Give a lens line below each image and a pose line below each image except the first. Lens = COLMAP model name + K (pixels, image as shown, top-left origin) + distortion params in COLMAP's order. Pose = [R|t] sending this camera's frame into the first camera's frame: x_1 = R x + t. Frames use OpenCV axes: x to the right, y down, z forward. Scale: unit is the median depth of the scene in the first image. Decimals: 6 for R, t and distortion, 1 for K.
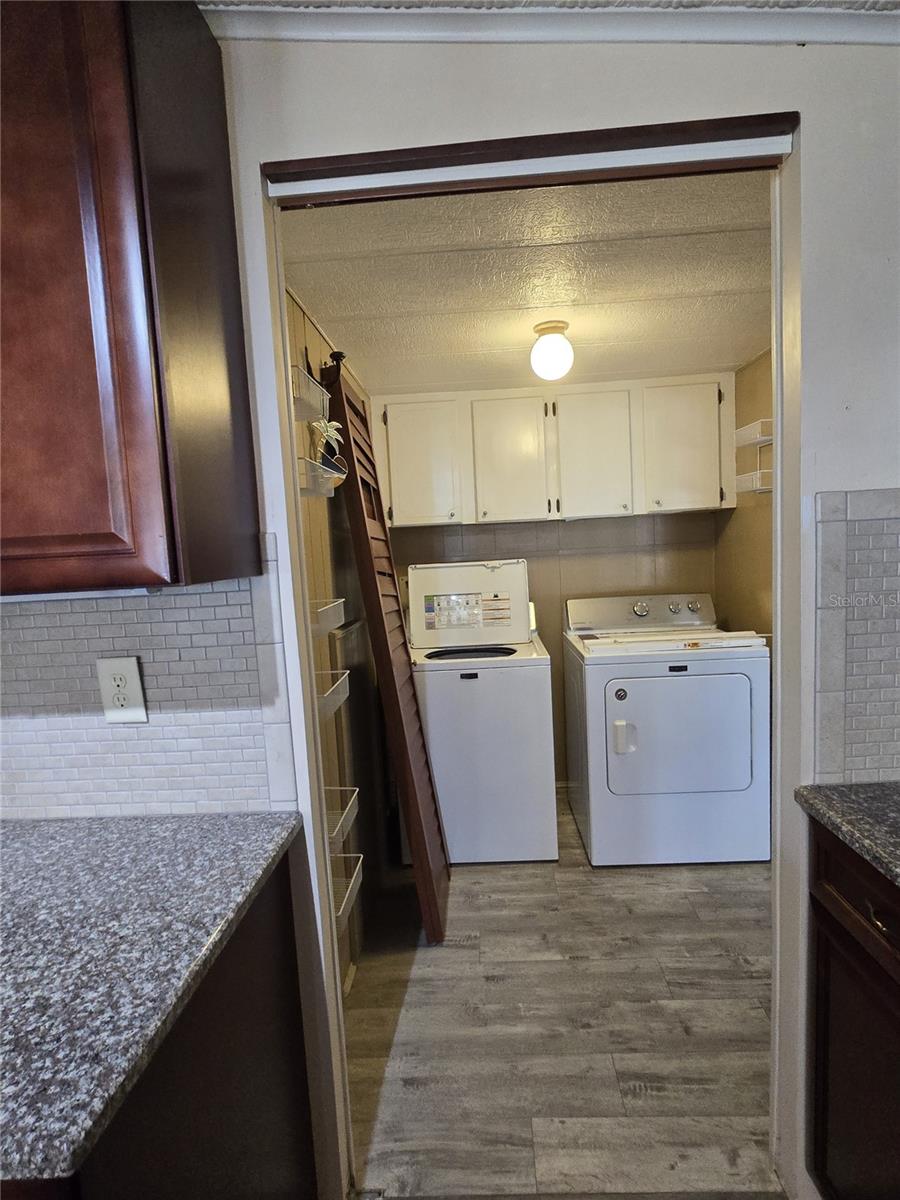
lens RADIAL K [[598.6, 0, 459.0], [0, 598.6, 600.5], [0, 0, 1]] dist [-0.006069, -0.000433]
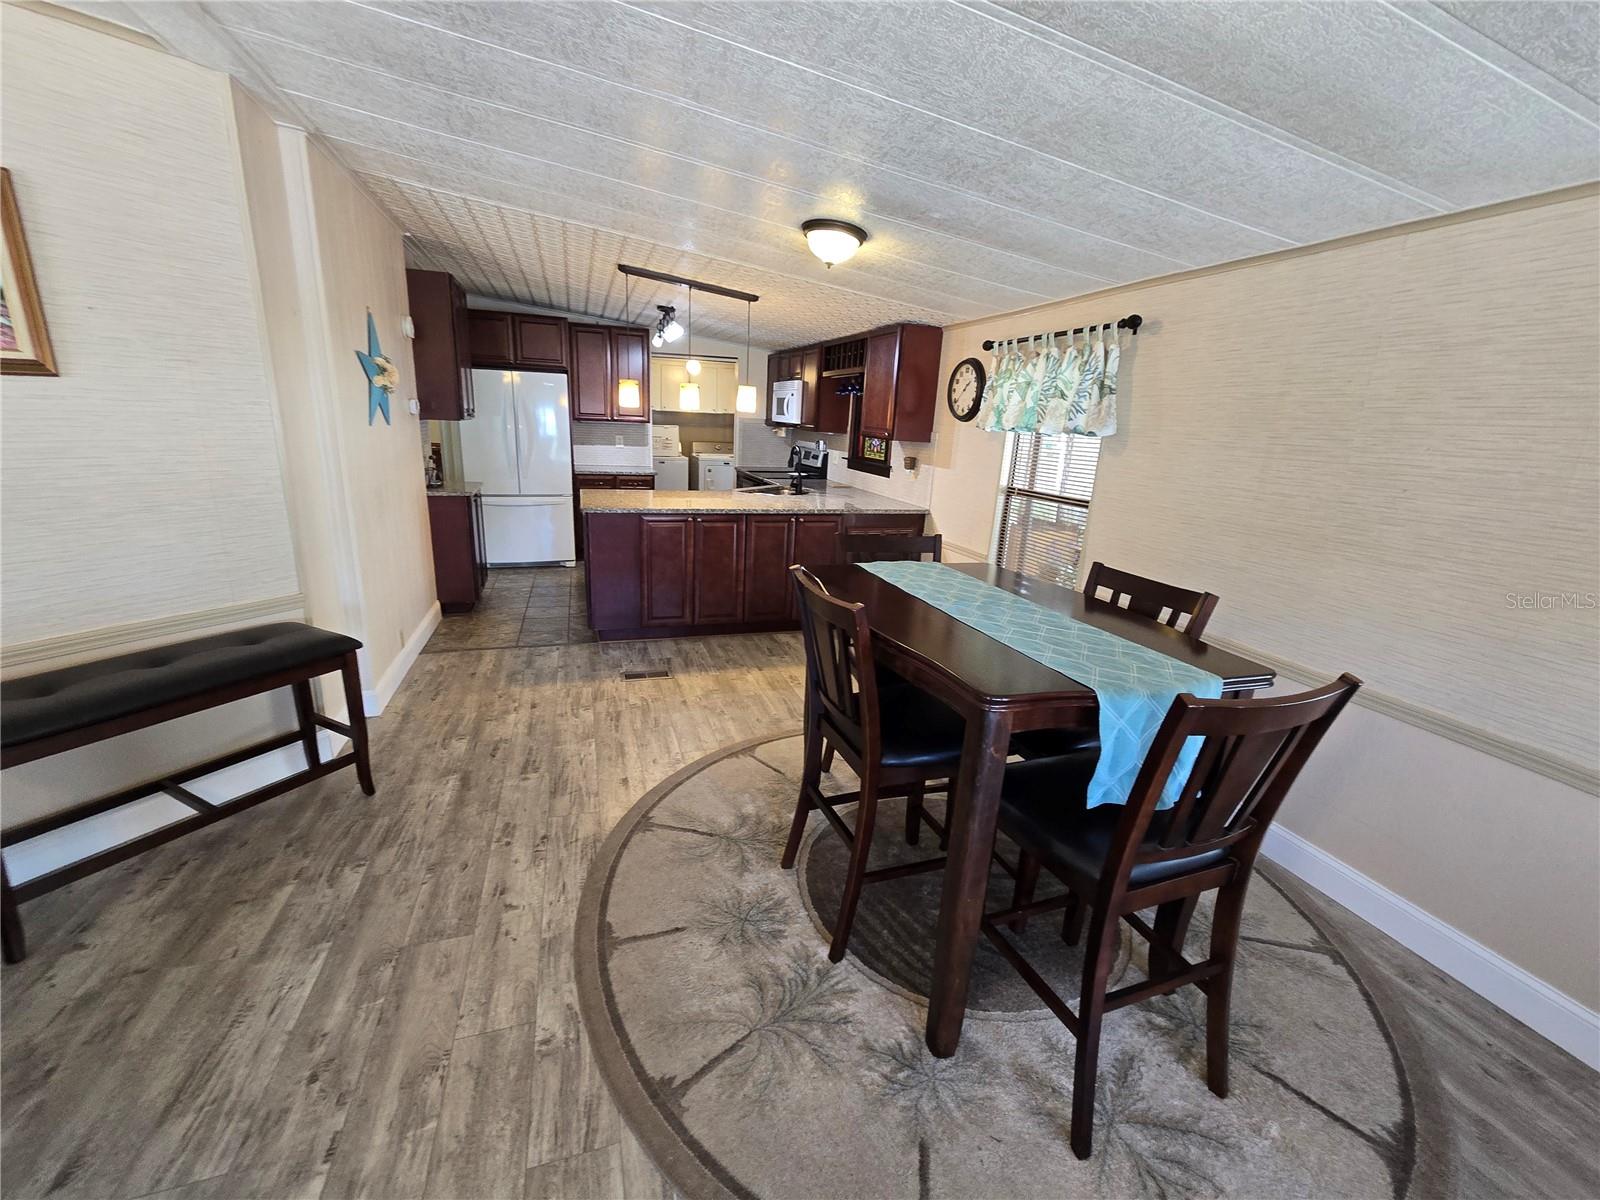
lens RADIAL K [[657.5, 0, 796.7], [0, 657.5, 592.4], [0, 0, 1]] dist [-0.002388, 0.000594]
pose [[0.930102, 0.002650, 0.367293, -0.680142], [-0.062979, 0.986315, 0.152368, 0.266604], [-0.361862, -0.164849, 0.917540, -2.906878]]
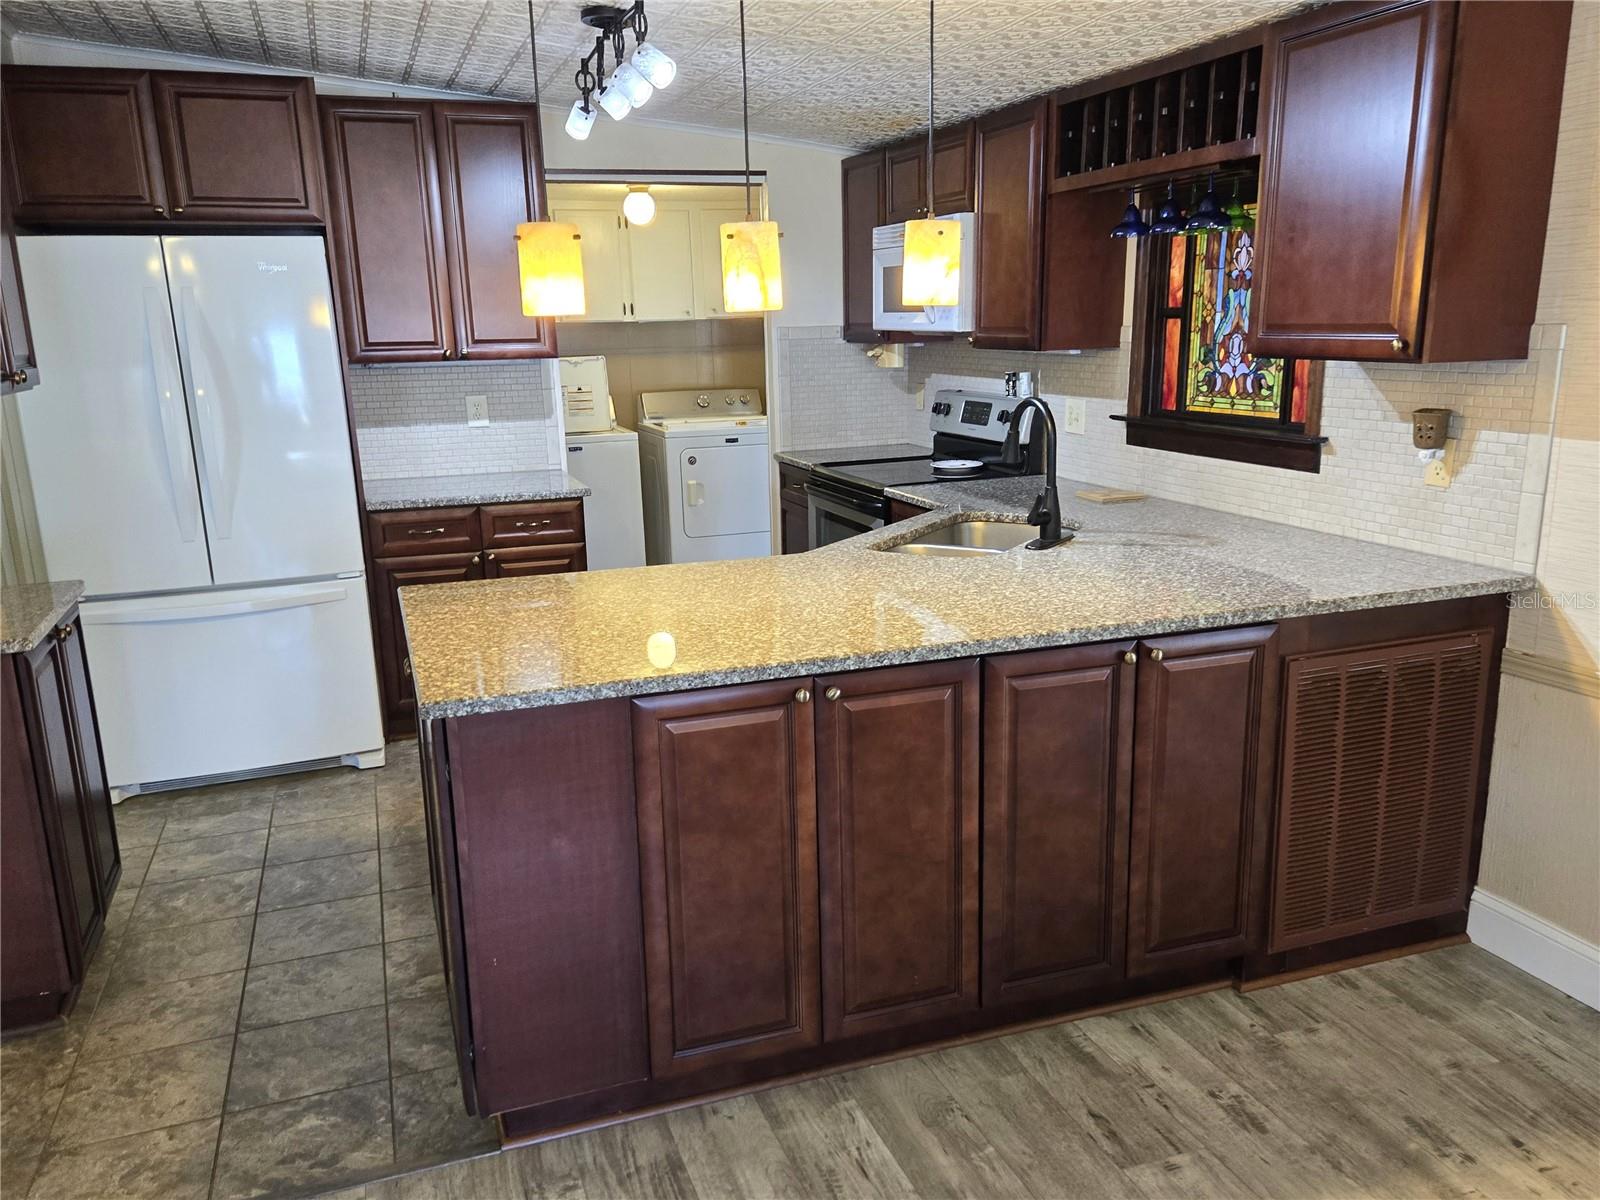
lens RADIAL K [[1232.3, 0, 810.4], [0, 1232.3, 630.0], [0, 0, 1]] dist [0.053803, -0.055251]
pose [[0.921234, -0.063225, 0.383837, -0.645621], [0.009792, 0.990160, 0.139596, 0.169373], [-0.388886, -0.124841, 0.912788, -1.898461]]
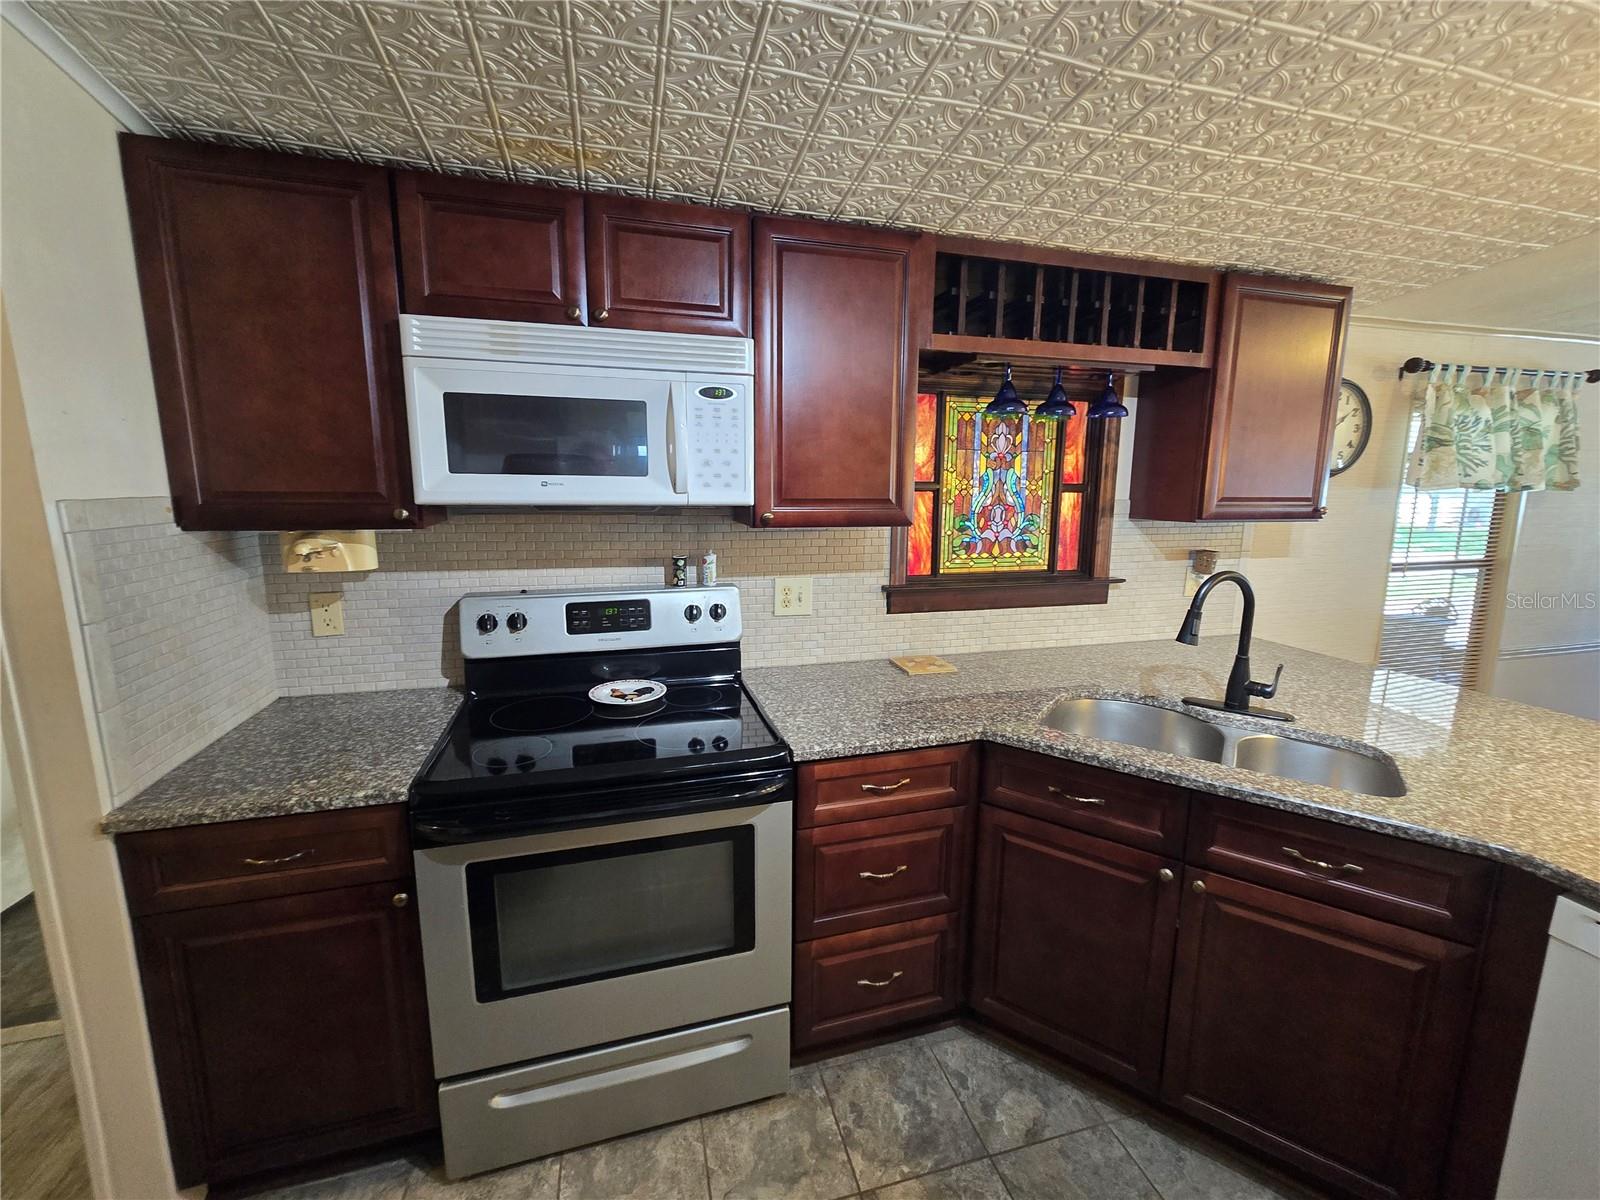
lens RADIAL K [[657.5, 0, 804.9], [0, 657.5, 596.7], [0, 0, 1]] dist [-0.002388, 0.000594]
pose [[-0.314192, -0.112252, 0.942700, -0.358059], [0.100438, 0.983482, 0.150582, -0.035477], [-0.944032, 0.141994, -0.297728, 0.115838]]
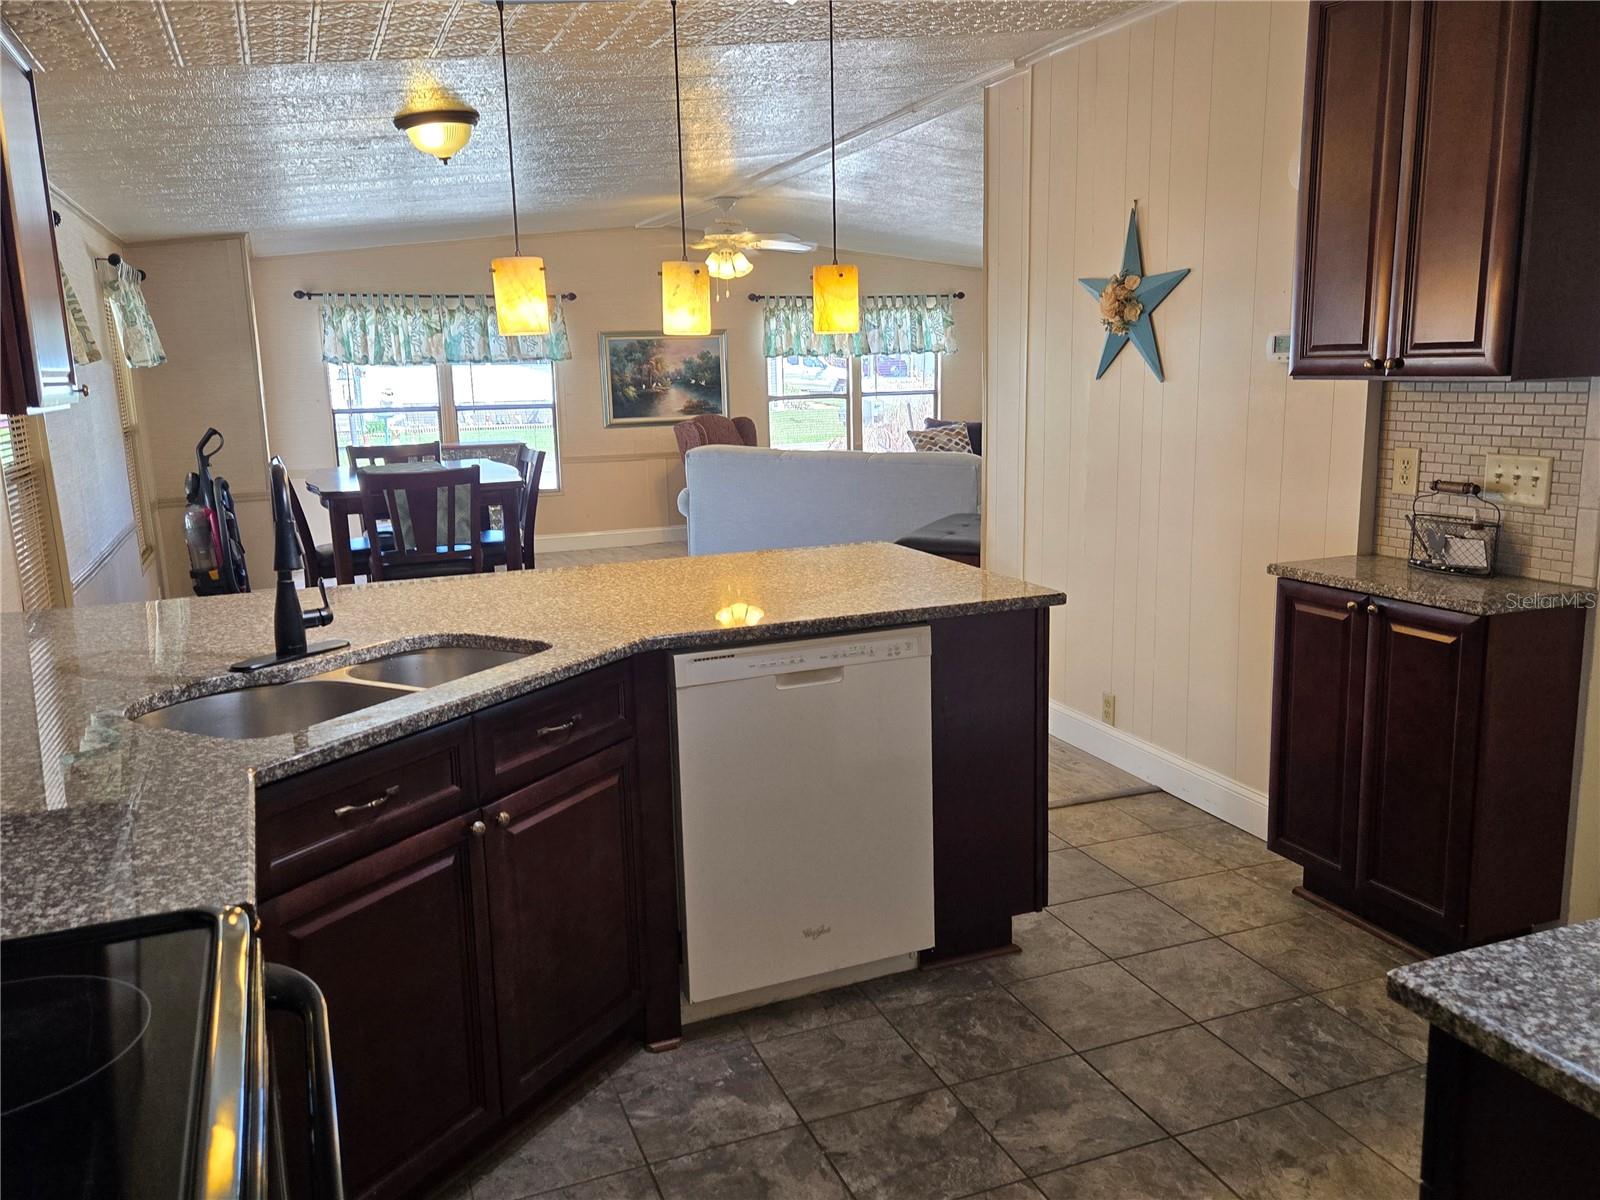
lens RADIAL K [[1232.3, 0, 815.8], [0, 1232.3, 602.3], [0, 0, 1]] dist [0.053803, -0.055251]
pose [[-0.901024, 0.153214, -0.405810, 0.242925], [0.029528, 0.955037, 0.295013, -0.080940], [0.432764, 0.253831, -0.865035, 0.537084]]
